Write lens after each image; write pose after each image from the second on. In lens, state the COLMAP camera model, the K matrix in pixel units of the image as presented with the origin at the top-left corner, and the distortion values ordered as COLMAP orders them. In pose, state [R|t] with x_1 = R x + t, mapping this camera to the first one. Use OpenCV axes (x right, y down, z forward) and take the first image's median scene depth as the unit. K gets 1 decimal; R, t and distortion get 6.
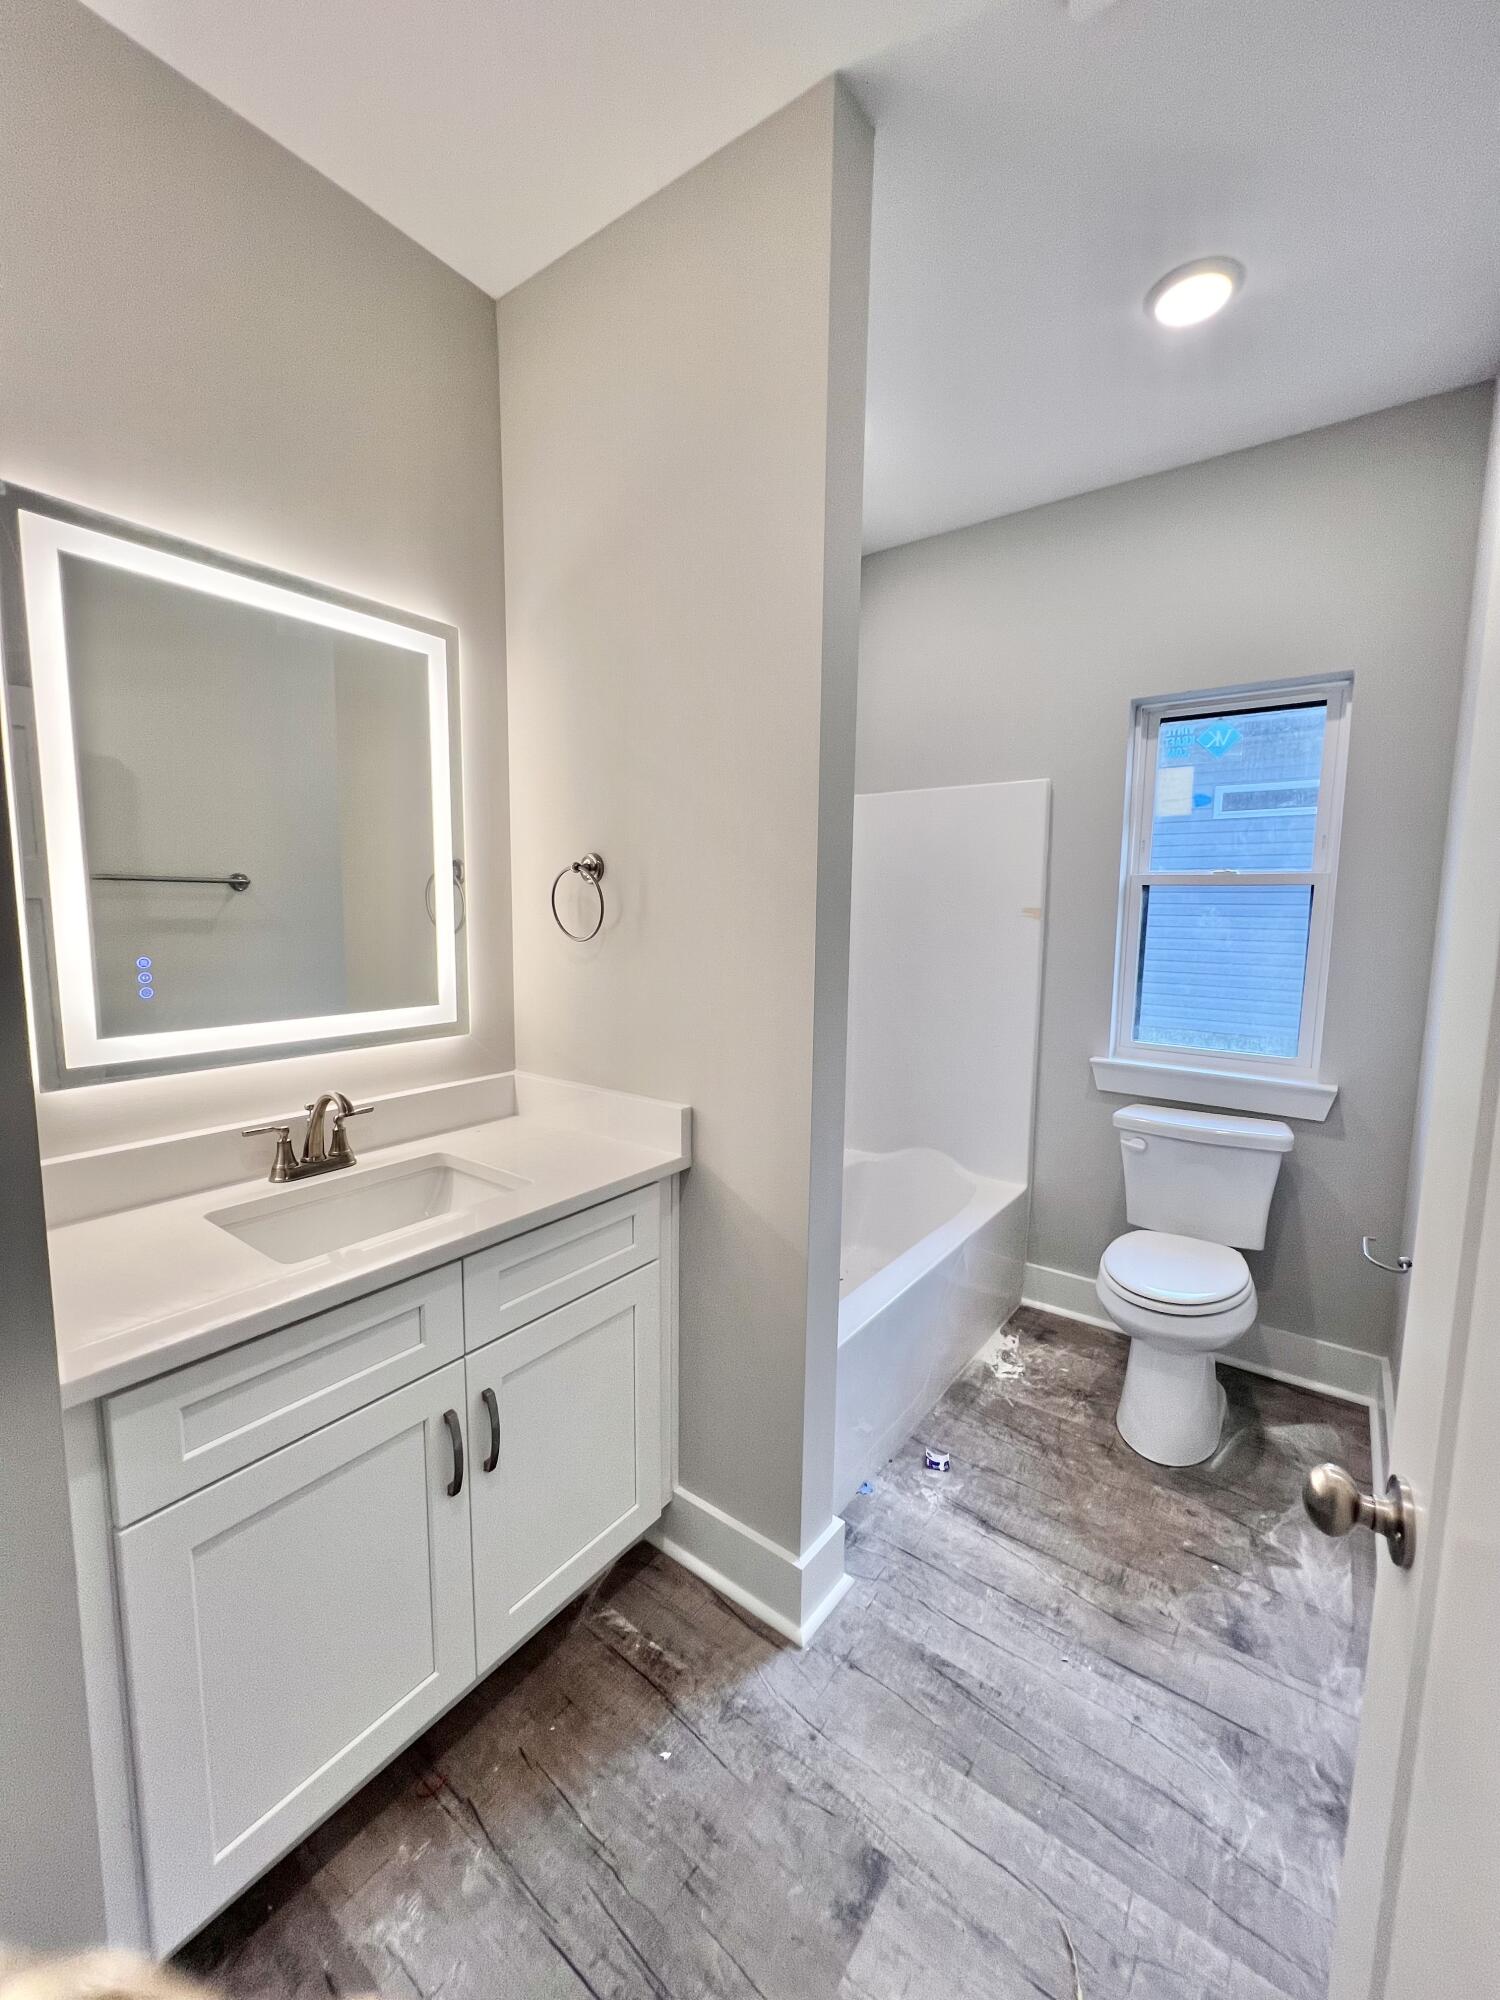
lens RADIAL K [[797.7, 0, 750.0], [0, 797.7, 1000.0], [0, 0, 1]] dist [-0.000675, 0.000159]
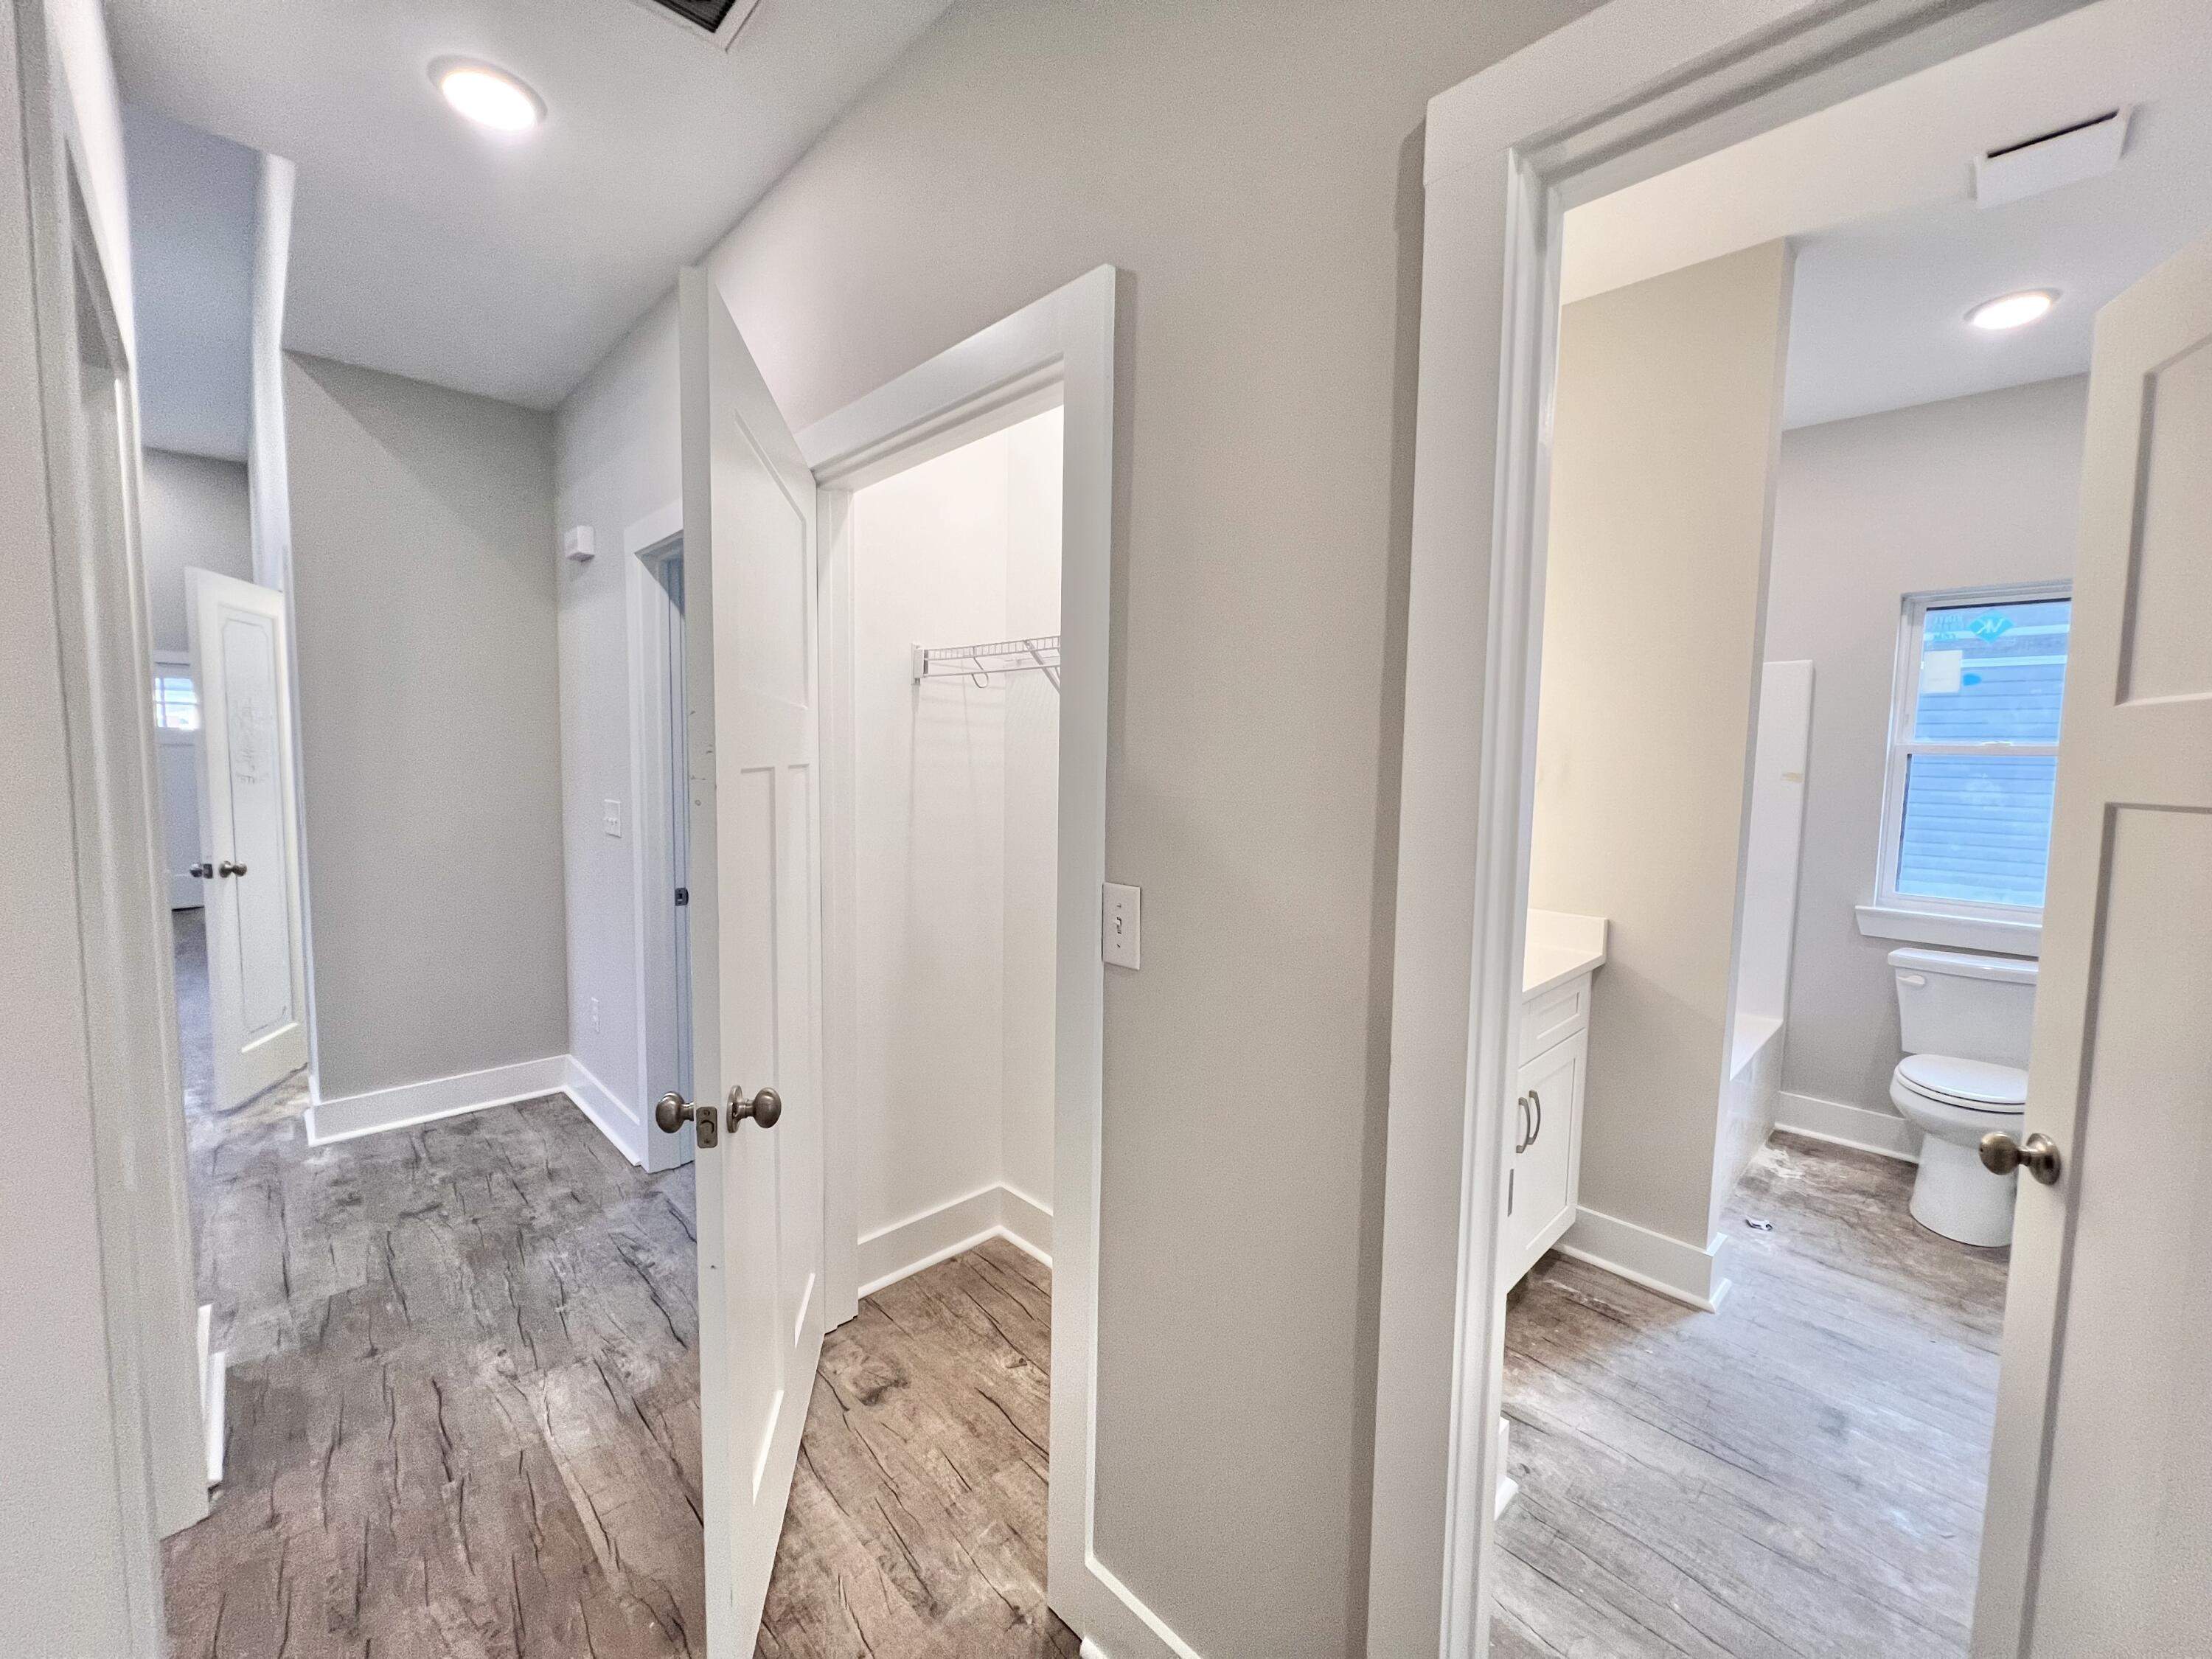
lens RADIAL K [[882.2, 0, 1091.5], [0, 882.2, 826.5], [0, 0, 1]] dist [-0.000675, 0.000159]
pose [[0.986824, 0.017140, -0.160887, -0.487558], [-0.023023, 0.999130, -0.034768, 0.031830], [0.160151, 0.038014, 0.986360, -0.451301]]
